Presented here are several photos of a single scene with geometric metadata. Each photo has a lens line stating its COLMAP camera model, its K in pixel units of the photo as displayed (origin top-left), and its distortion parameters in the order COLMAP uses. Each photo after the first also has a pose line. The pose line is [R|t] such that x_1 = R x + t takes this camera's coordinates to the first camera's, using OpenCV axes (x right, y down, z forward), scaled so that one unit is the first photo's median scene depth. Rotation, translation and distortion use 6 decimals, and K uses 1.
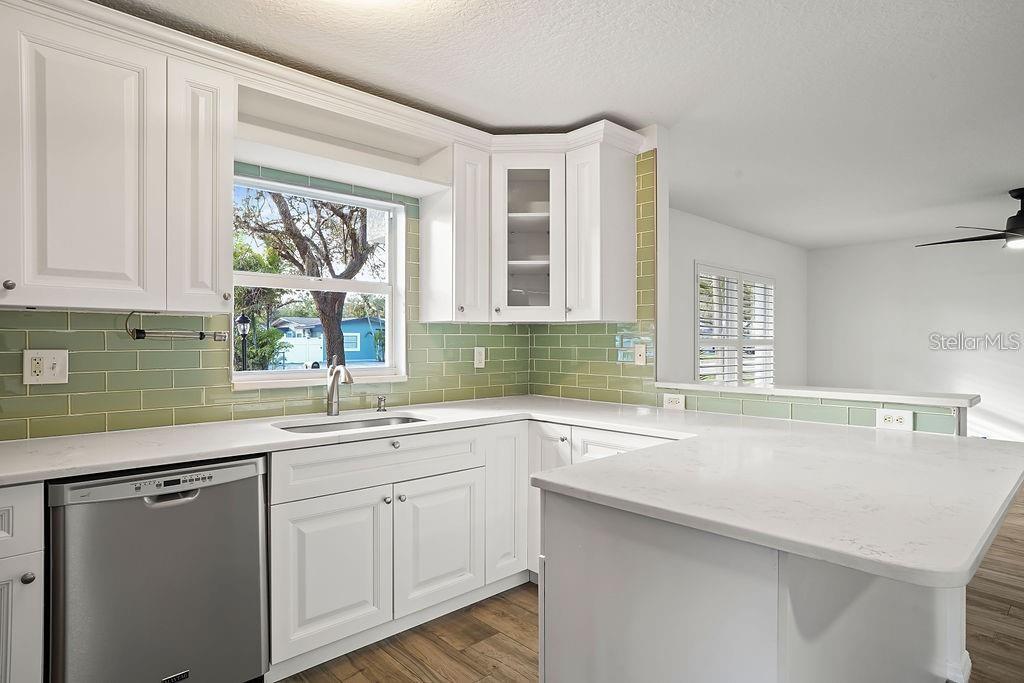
lens RADIAL K [[571.9, 0, 512.0], [0, 571.9, 341.5], [0, 0, 1]] dist [-0.051096, 0.043272]
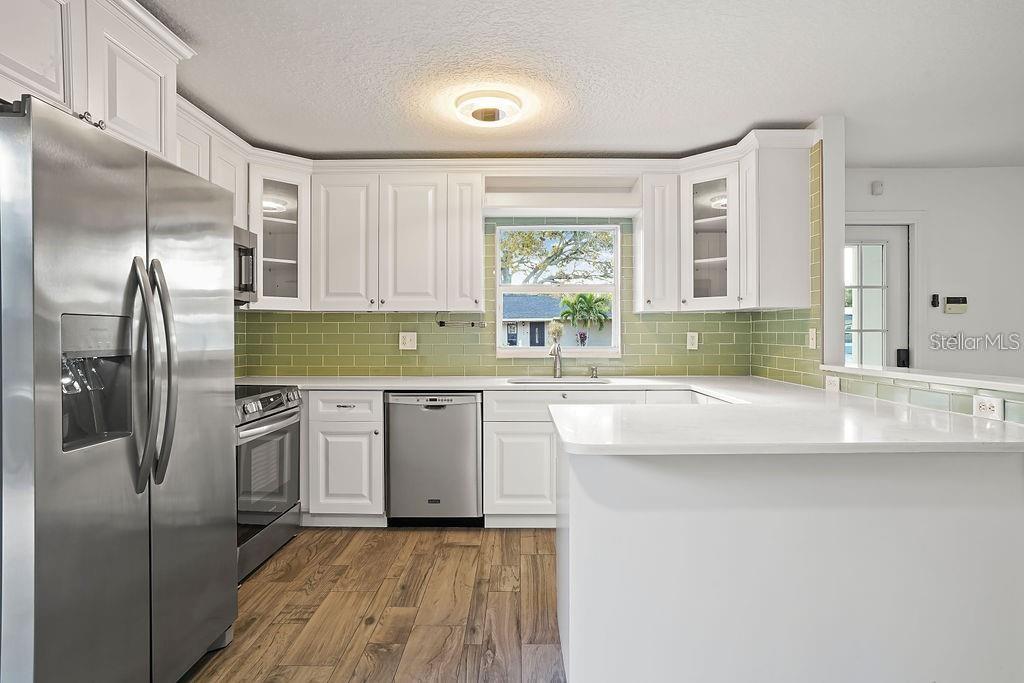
lens RADIAL K [[564.2, 0, 508.8], [0, 564.2, 335.4], [0, 0, 1]] dist [-0.050596, 0.037568]
pose [[0.724747, 0.001007, -0.689014, 0.561760], [0.001644, 0.999994, 0.003191, 0.014091], [0.689013, -0.003446, 0.724741, -0.135826]]
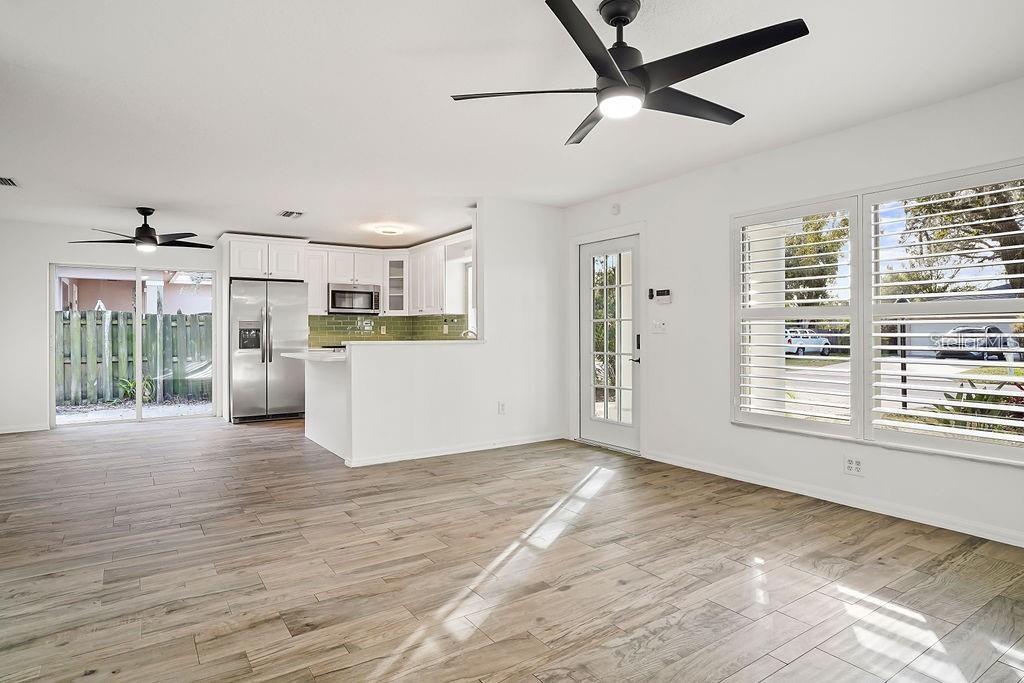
lens RADIAL K [[564.2, 0, 508.8], [0, 564.2, 335.4], [0, 0, 1]] dist [-0.050596, 0.037568]
pose [[-0.160181, 0.005567, -0.987072, 2.122831], [0.002333, 0.999983, 0.005261, 0.048081], [0.987085, -0.001460, -0.160191, 1.459647]]
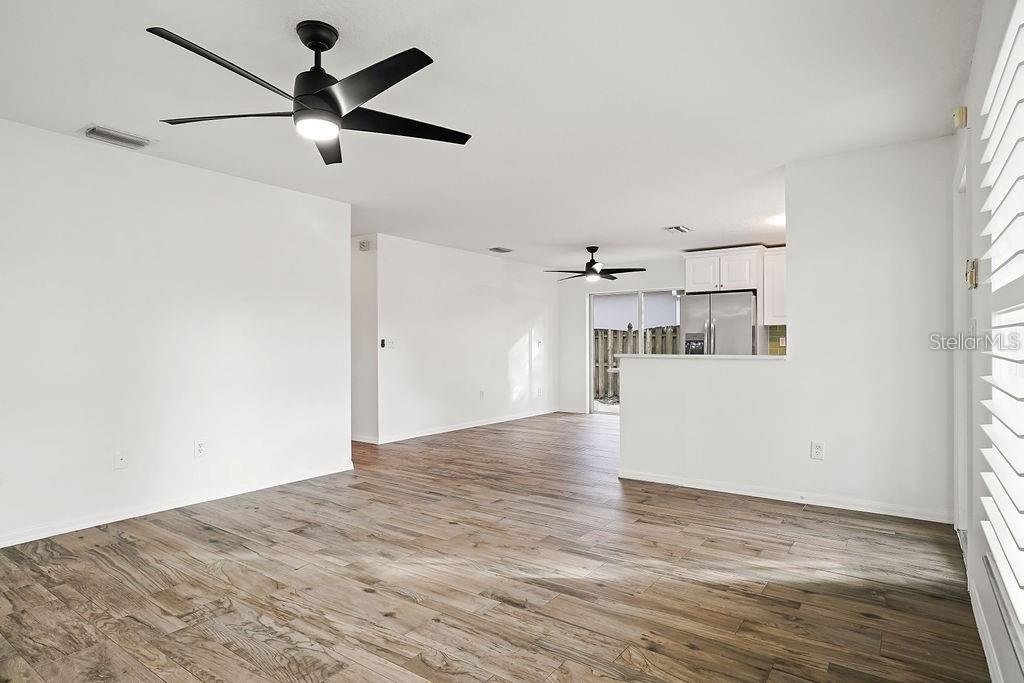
lens RADIAL K [[564.2, 0, 508.8], [0, 564.2, 335.4], [0, 0, 1]] dist [-0.050596, 0.037568]
pose [[-0.982324, 0.000340, -0.187187, 1.237237], [0.003360, 0.999869, -0.015816, 0.043447], [0.187157, -0.016165, -0.982197, 2.315599]]
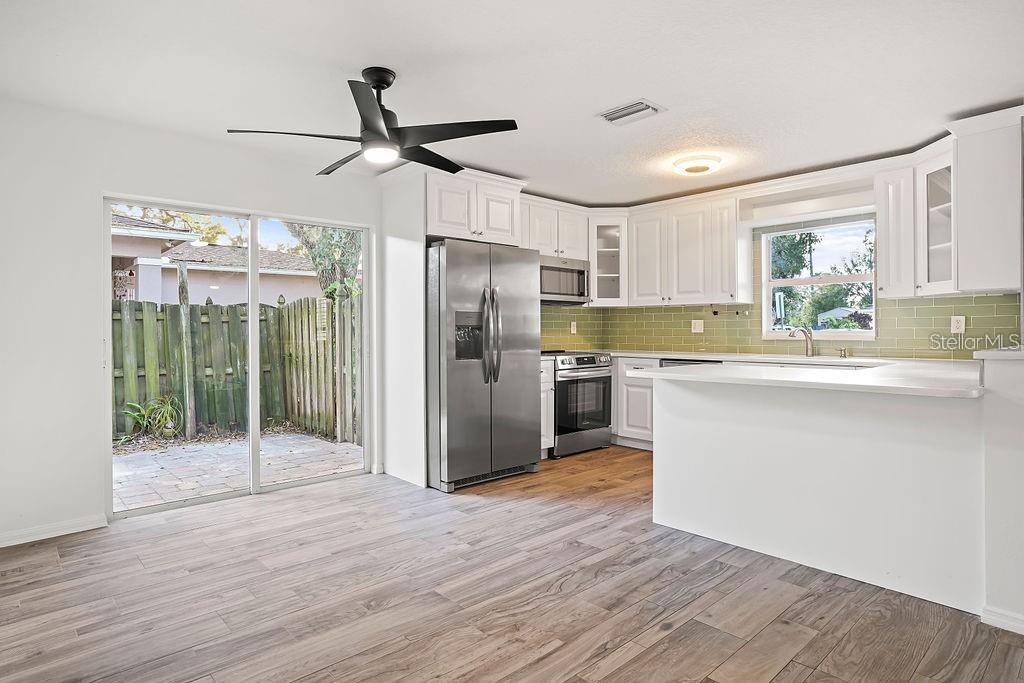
lens RADIAL K [[564.2, 0, 508.8], [0, 564.2, 335.4], [0, 0, 1]] dist [-0.050596, 0.037568]
pose [[-0.014038, 0.009998, -0.999851, 1.320678], [0.004510, 0.999940, 0.009936, 0.040748], [0.999891, -0.004370, -0.014082, 0.094907]]
